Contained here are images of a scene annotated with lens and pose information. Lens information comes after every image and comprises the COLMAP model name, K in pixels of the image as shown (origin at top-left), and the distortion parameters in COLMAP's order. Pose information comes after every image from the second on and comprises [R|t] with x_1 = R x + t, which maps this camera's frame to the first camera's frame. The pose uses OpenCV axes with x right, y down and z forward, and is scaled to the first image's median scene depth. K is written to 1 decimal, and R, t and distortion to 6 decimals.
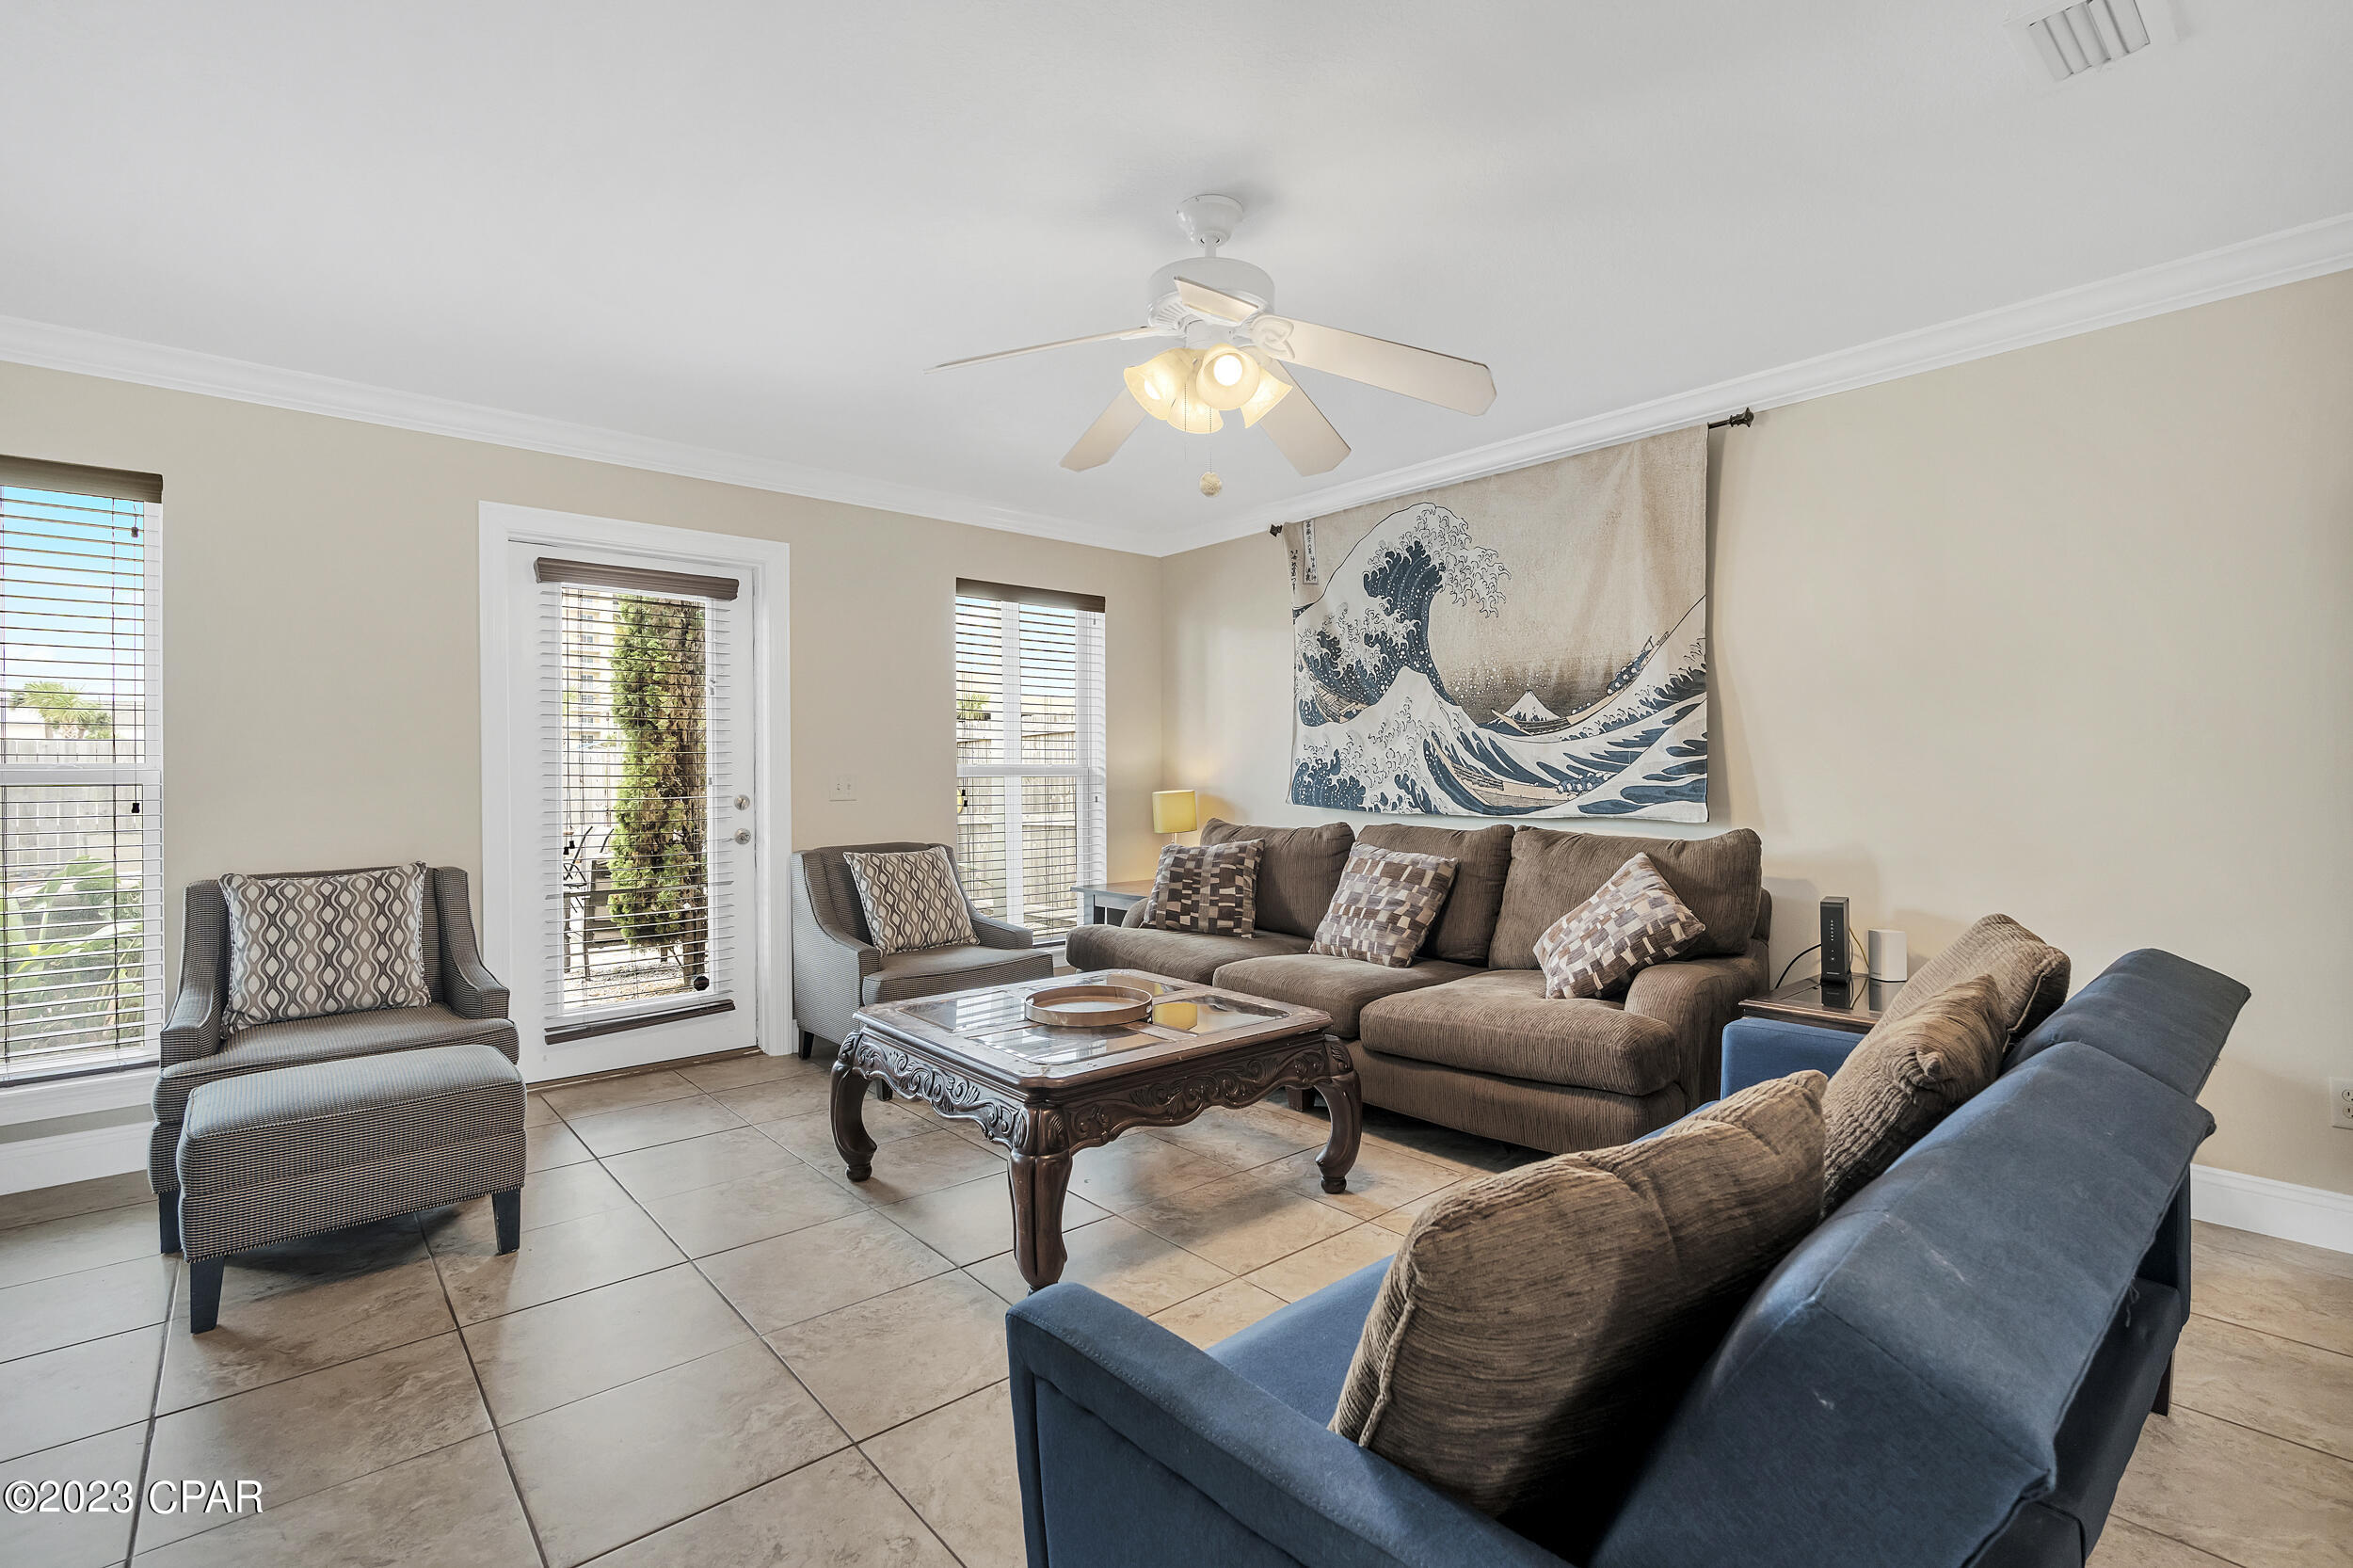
lens RADIAL K [[1068.4, 0, 1190.6], [0, 1068.4, 772.6], [0, 0, 1]] dist [-0.009781, 0.004557]
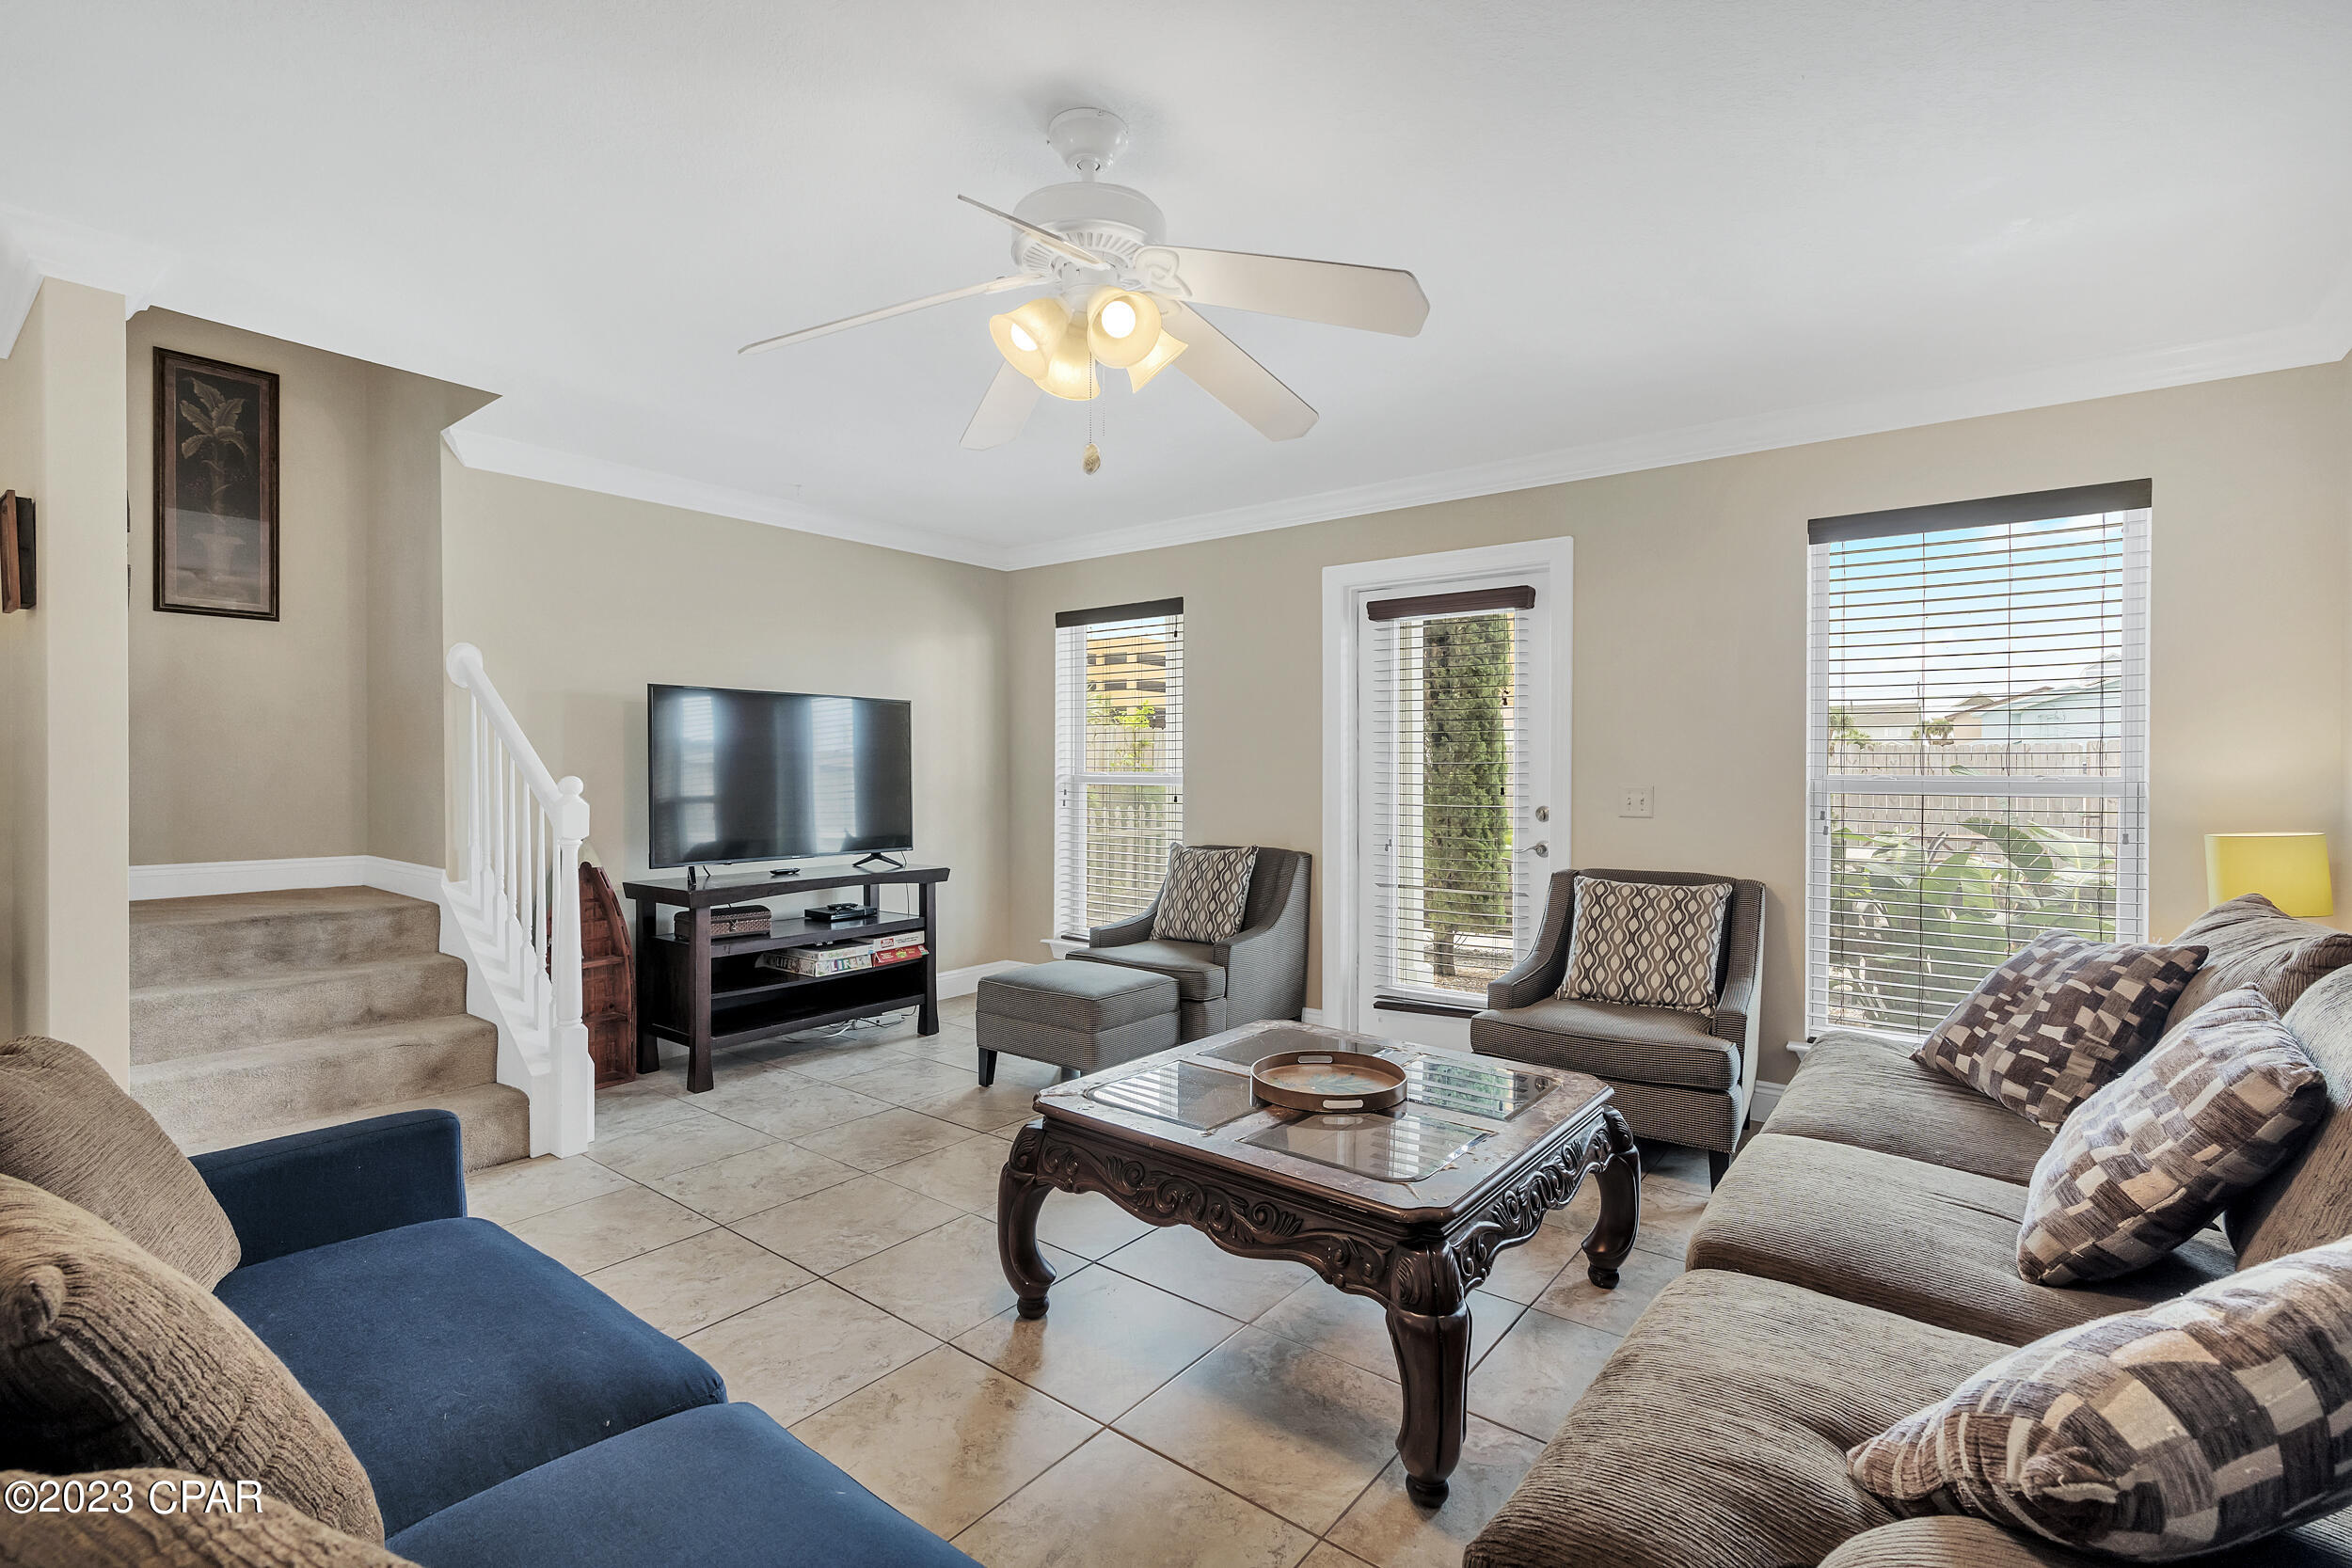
lens RADIAL K [[1061.7, 0, 1183.8], [0, 1061.7, 775.4], [0, 0, 1]] dist [-0.003978, 0.000981]
pose [[0.185061, 0.011963, -0.982654, 0.500311], [-0.005149, 0.999924, 0.011203, -0.017468], [0.982714, 0.002987, 0.185109, 0.540377]]
